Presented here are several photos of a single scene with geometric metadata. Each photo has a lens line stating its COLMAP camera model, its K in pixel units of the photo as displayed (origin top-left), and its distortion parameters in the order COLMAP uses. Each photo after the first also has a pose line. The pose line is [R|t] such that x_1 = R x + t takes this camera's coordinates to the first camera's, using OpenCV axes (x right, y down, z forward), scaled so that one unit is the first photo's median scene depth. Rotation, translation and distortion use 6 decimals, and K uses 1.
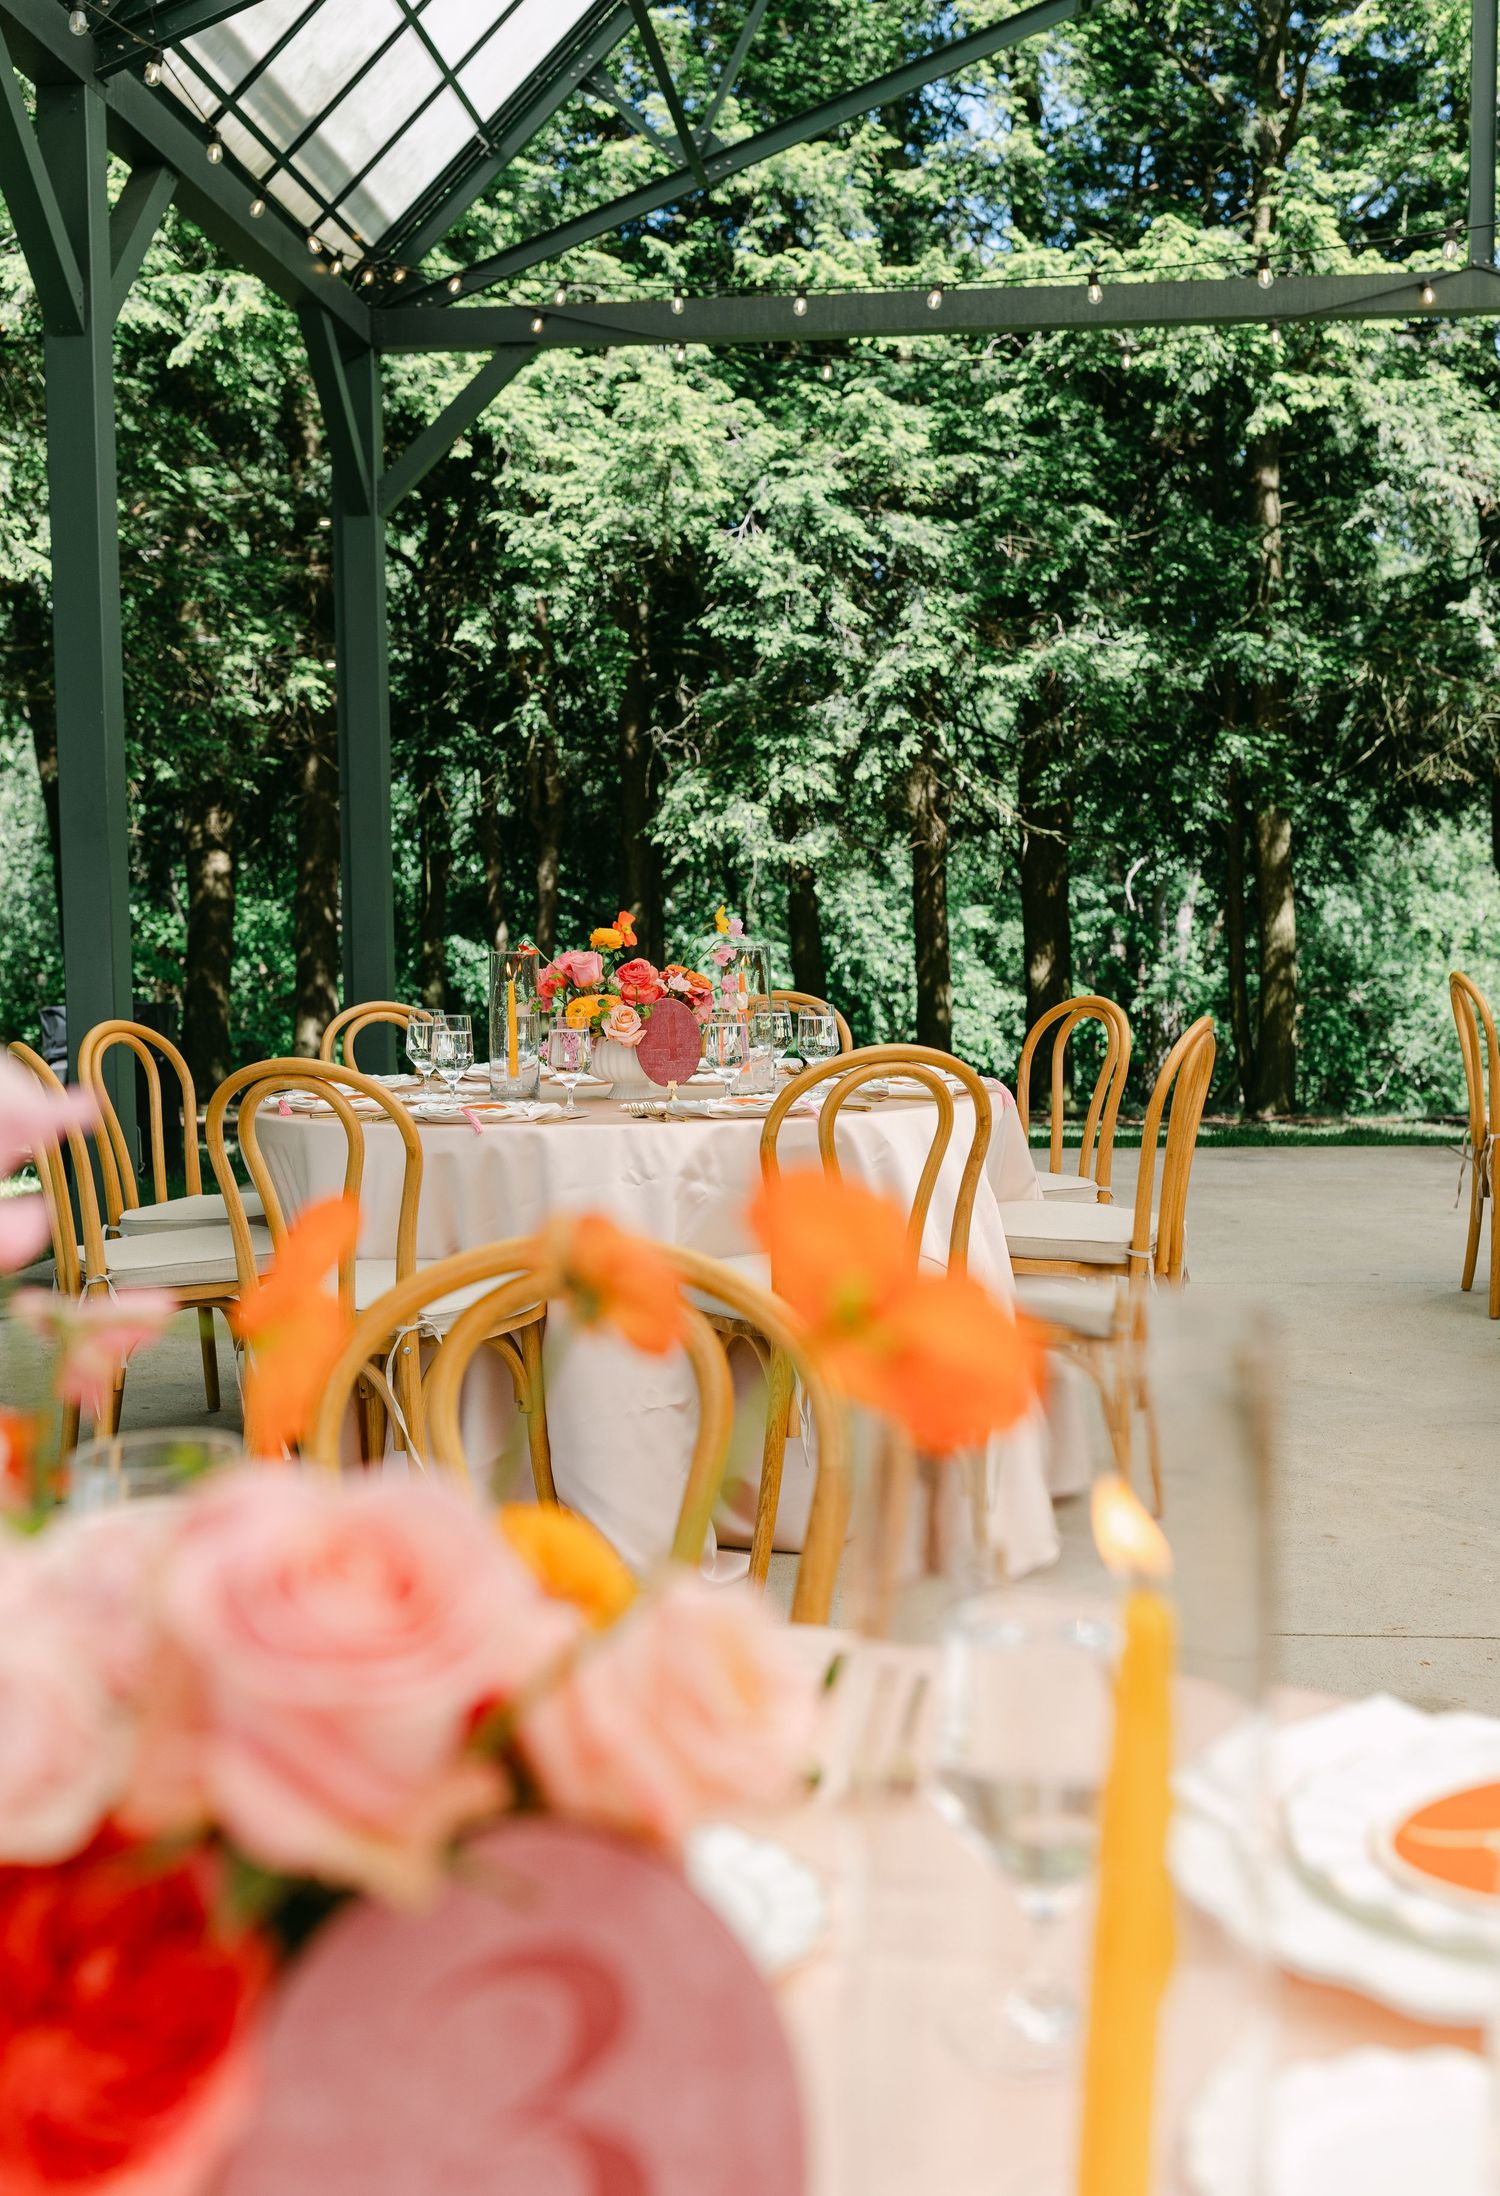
lens RADIAL K [[2244.8, 0, 798.3], [0, 2244.8, 1100.4], [0, 0, 1]] dist [0.010868, 0.003498]
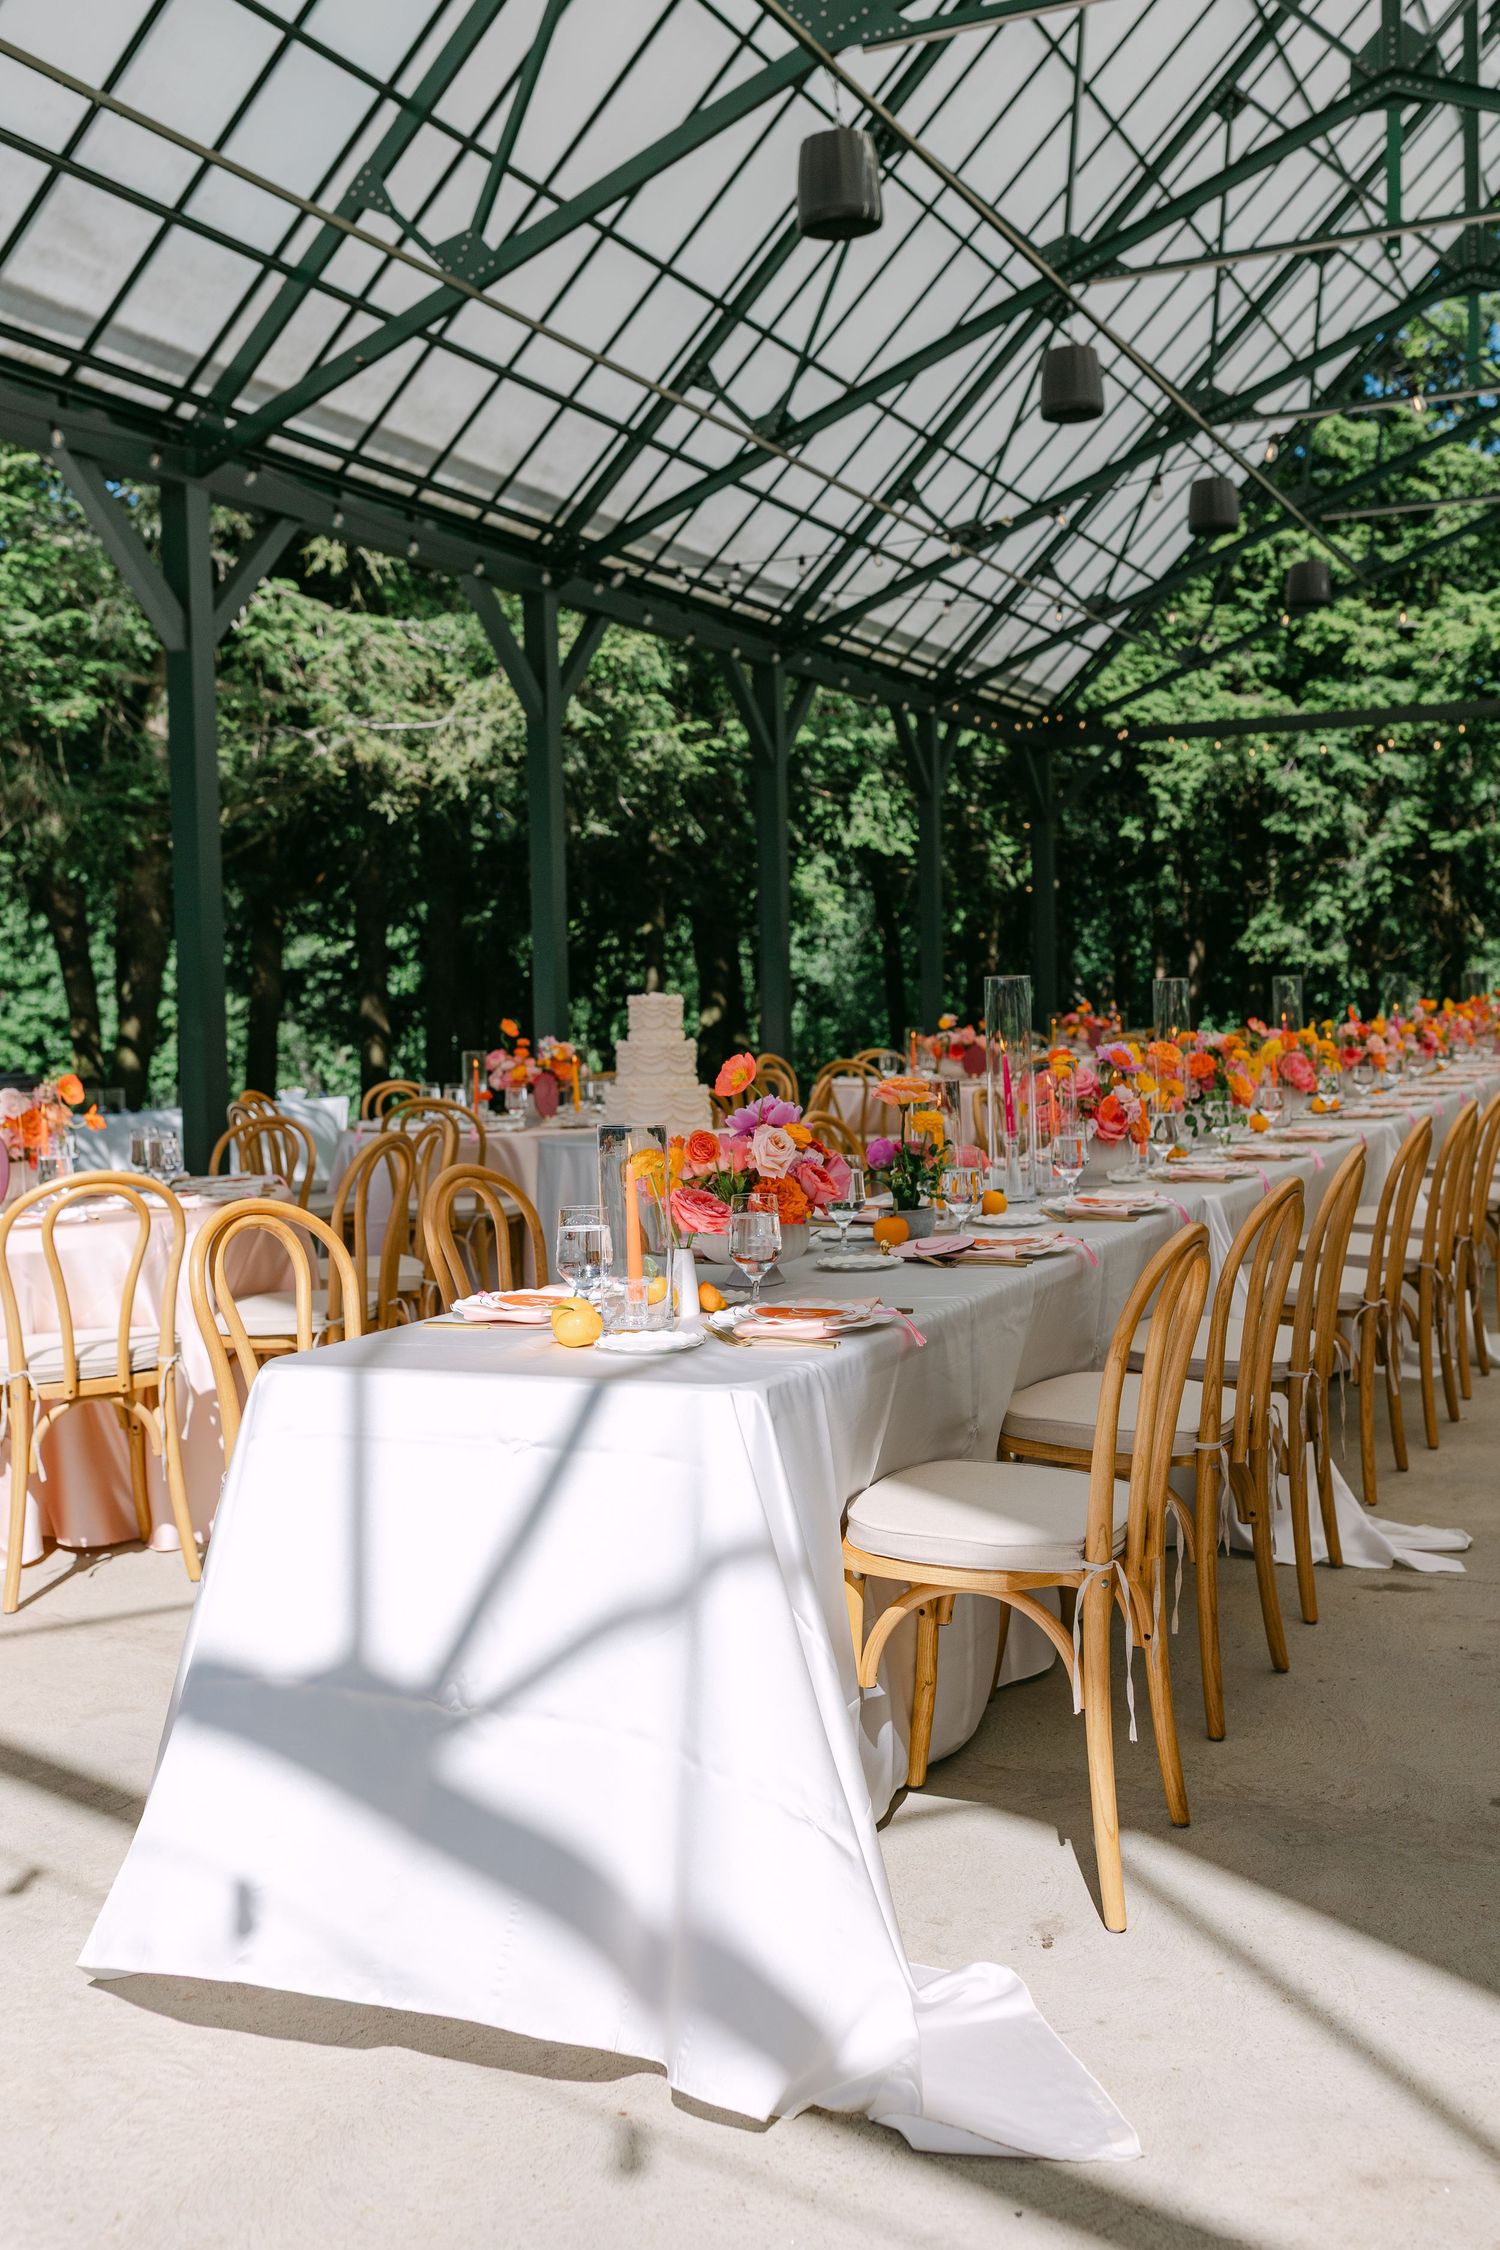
lens RADIAL K [[2156.7, 0, 746.8], [0, 2156.7, 1027.4], [0, 0, 1]] dist [0.021326, -0.001525]
pose [[0.935700, -0.006823, -0.352730, 0.163527], [-0.016013, 0.997961, -0.061783, 0.046533], [0.352432, 0.063459, 0.933683, -0.639745]]
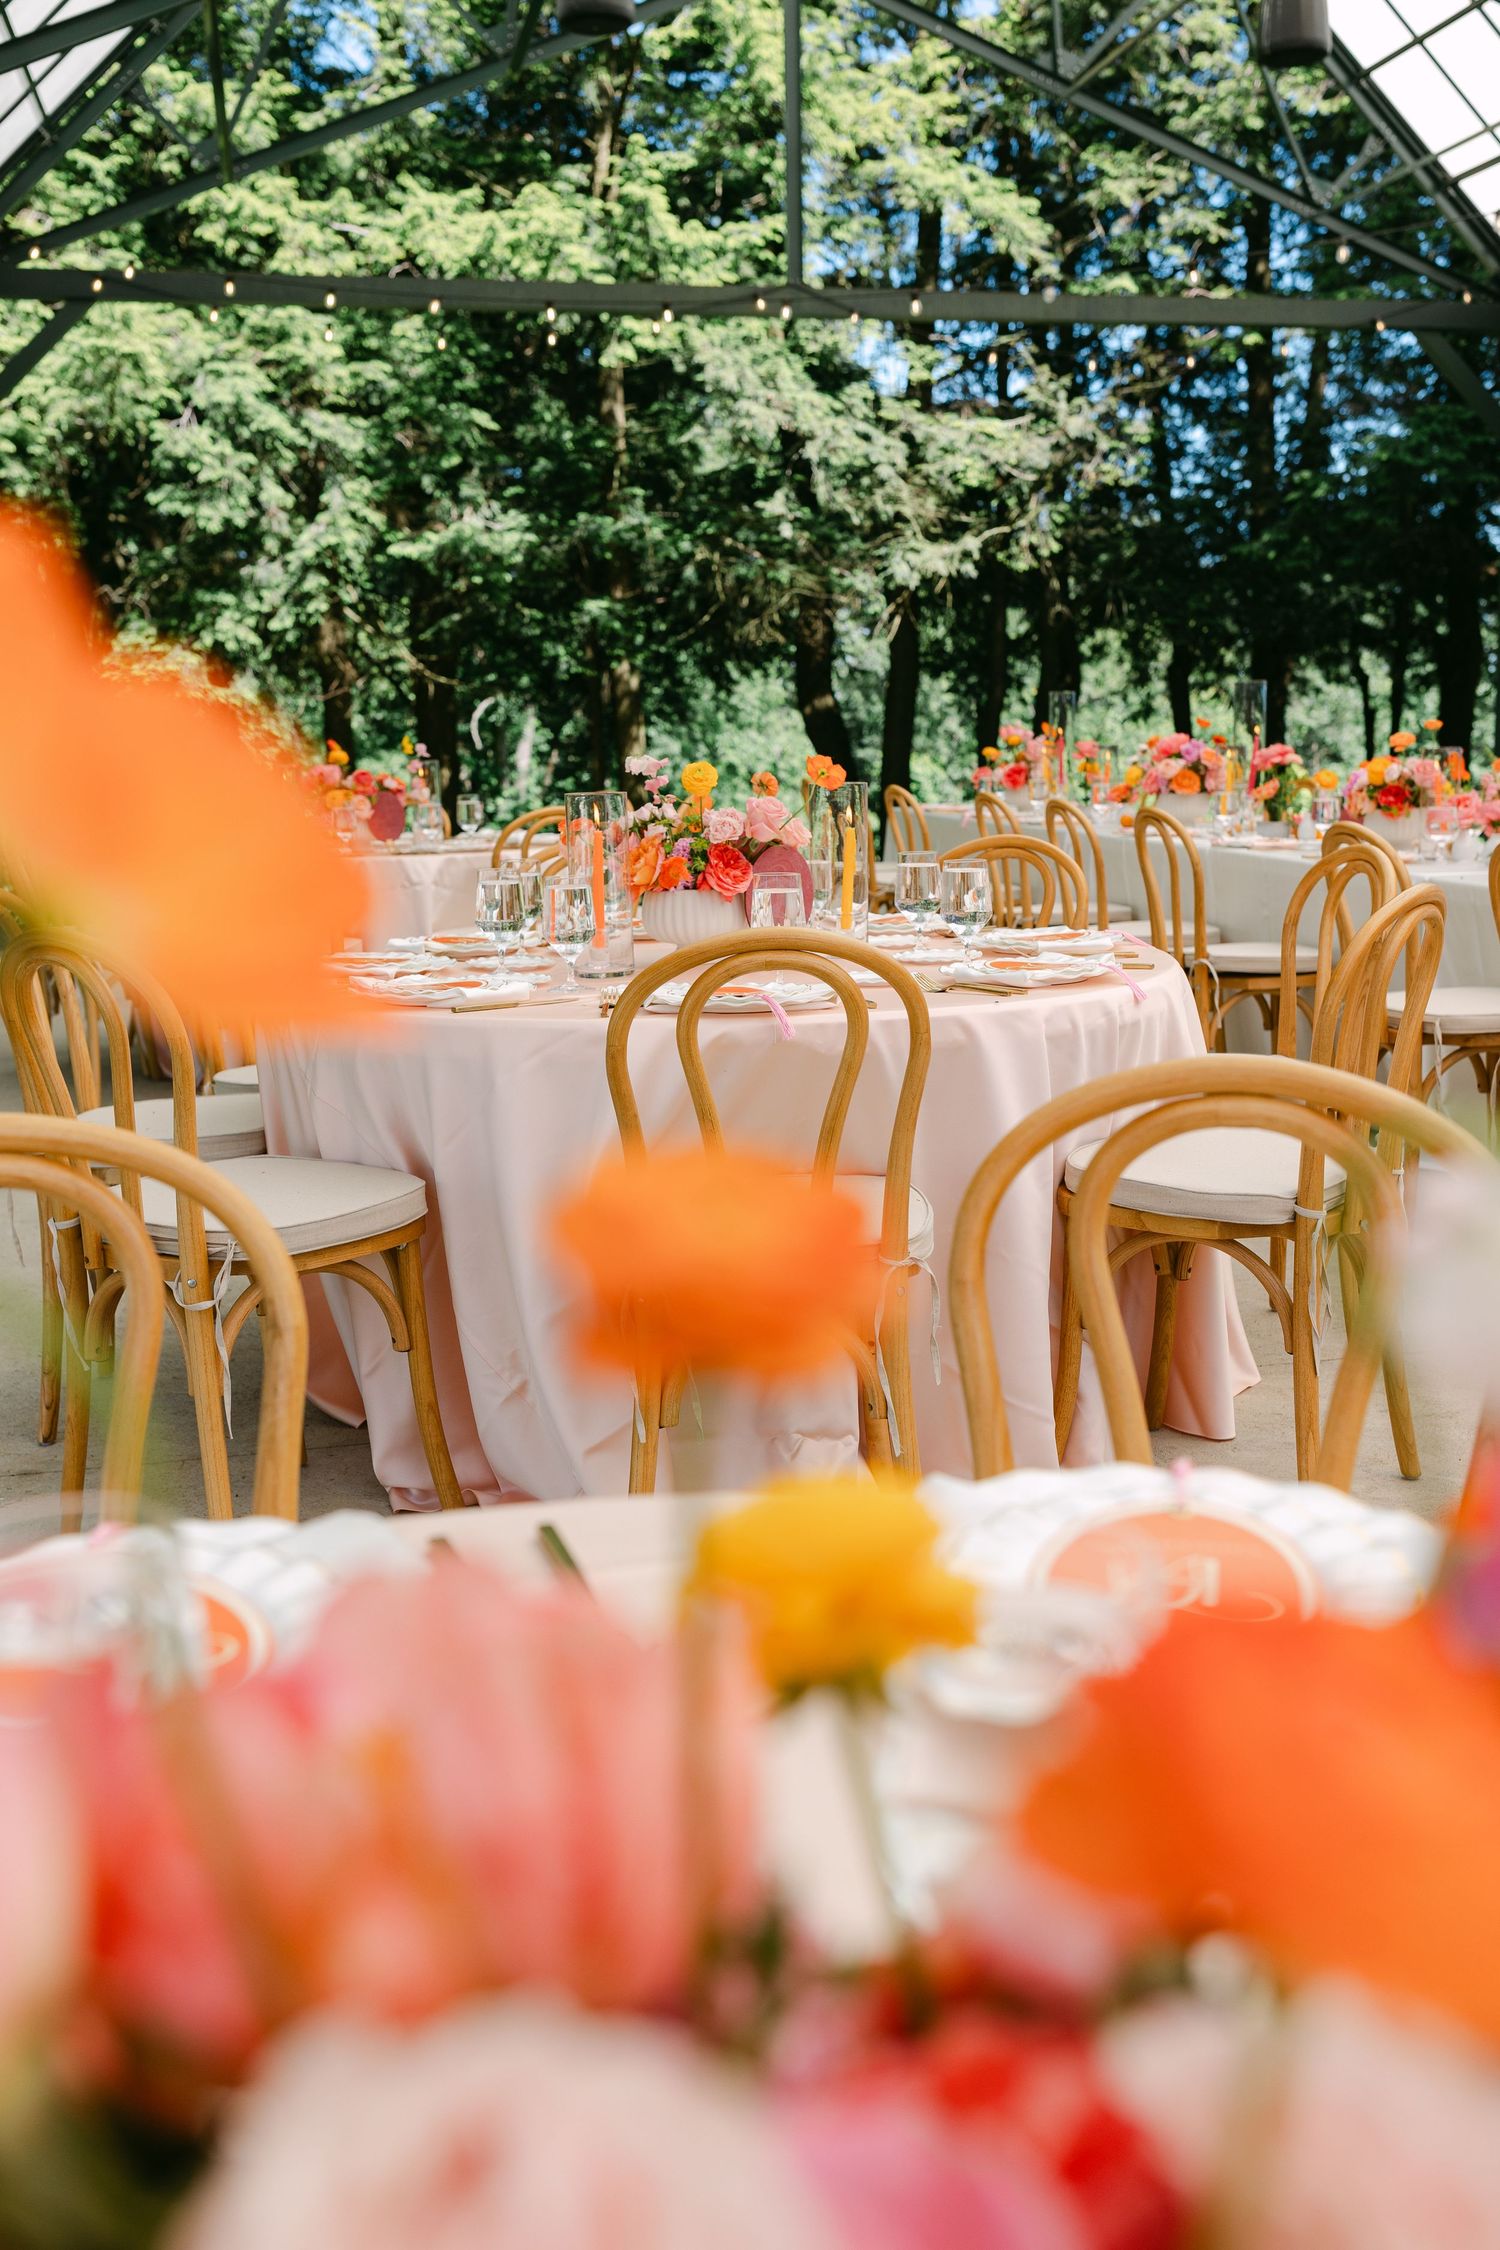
lens RADIAL K [[2136.9, 0, 750.0], [0, 2136.9, 1125.0], [0, 0, 1]] dist [-0.001305, -0.004972]
pose [[0.960594, -0.052977, 0.272861, -0.063604], [0.028349, 0.995223, 0.093422, 0.016546], [-0.276507, -0.082005, 0.957507, -0.181576]]
